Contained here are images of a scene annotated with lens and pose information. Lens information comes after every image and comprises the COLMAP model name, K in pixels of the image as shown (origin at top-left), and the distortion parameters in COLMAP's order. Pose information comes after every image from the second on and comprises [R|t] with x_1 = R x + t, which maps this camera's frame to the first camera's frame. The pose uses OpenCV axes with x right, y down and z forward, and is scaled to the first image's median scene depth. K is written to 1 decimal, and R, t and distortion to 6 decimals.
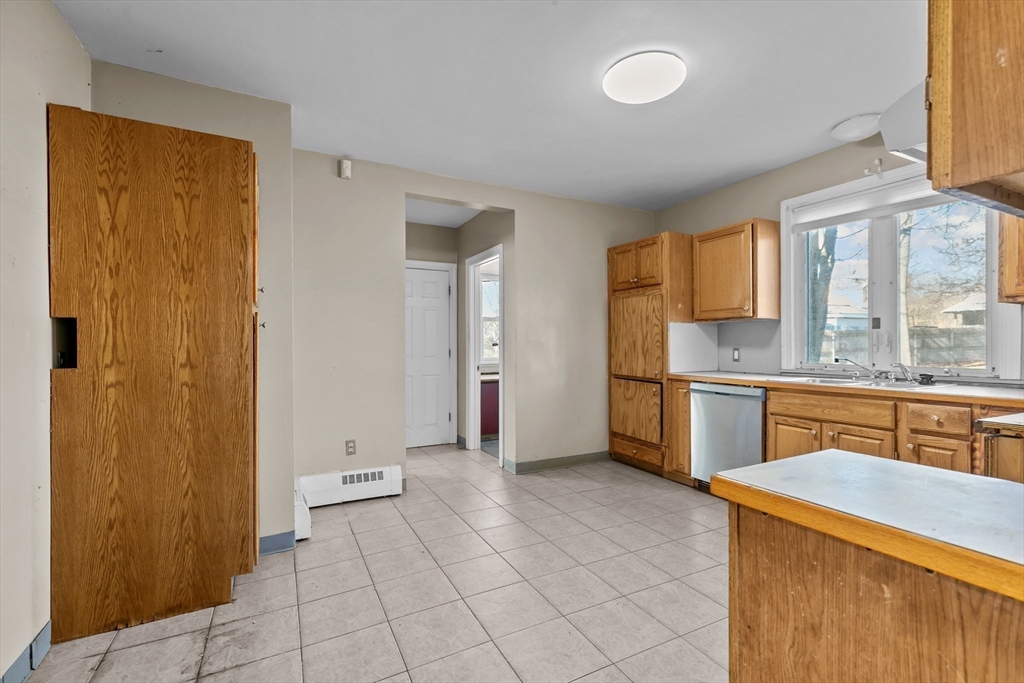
lens RADIAL K [[460.8, 0, 513.9], [0, 460.8, 342.7], [0, 0, 1]] dist [0.004603, 0.000286]
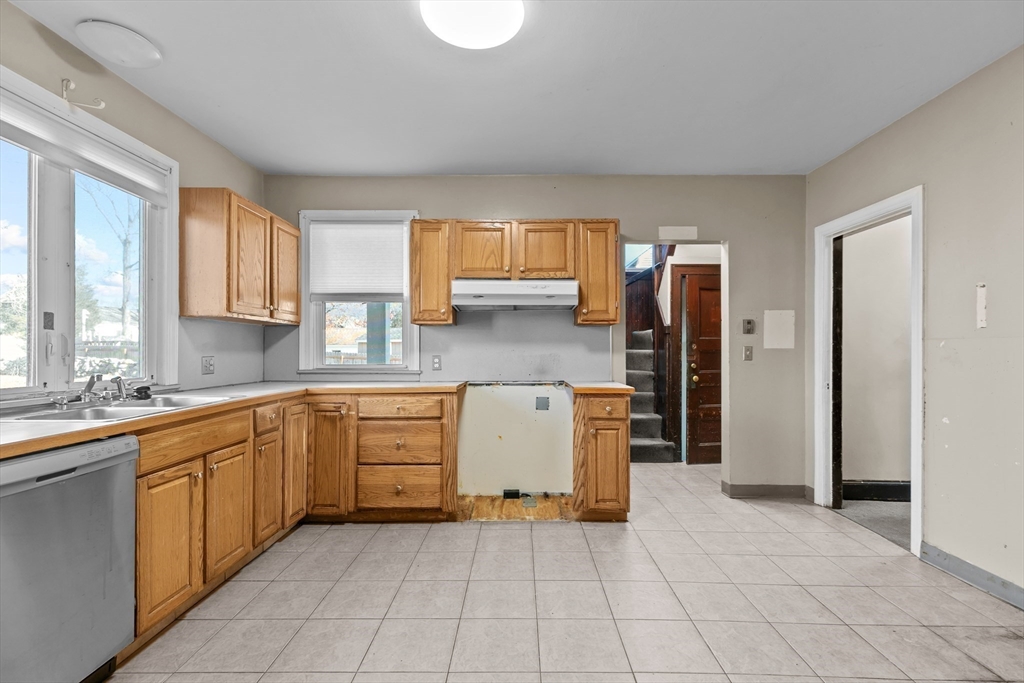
lens RADIAL K [[460.8, 0, 514.1], [0, 460.8, 348.0], [0, 0, 1]] dist [0.004603, 0.000286]
pose [[-0.886780, 0.005154, 0.462163, -0.122069], [0.000675, 0.999951, -0.009857, 0.004102], [-0.462191, -0.008429, -0.886740, 1.437779]]
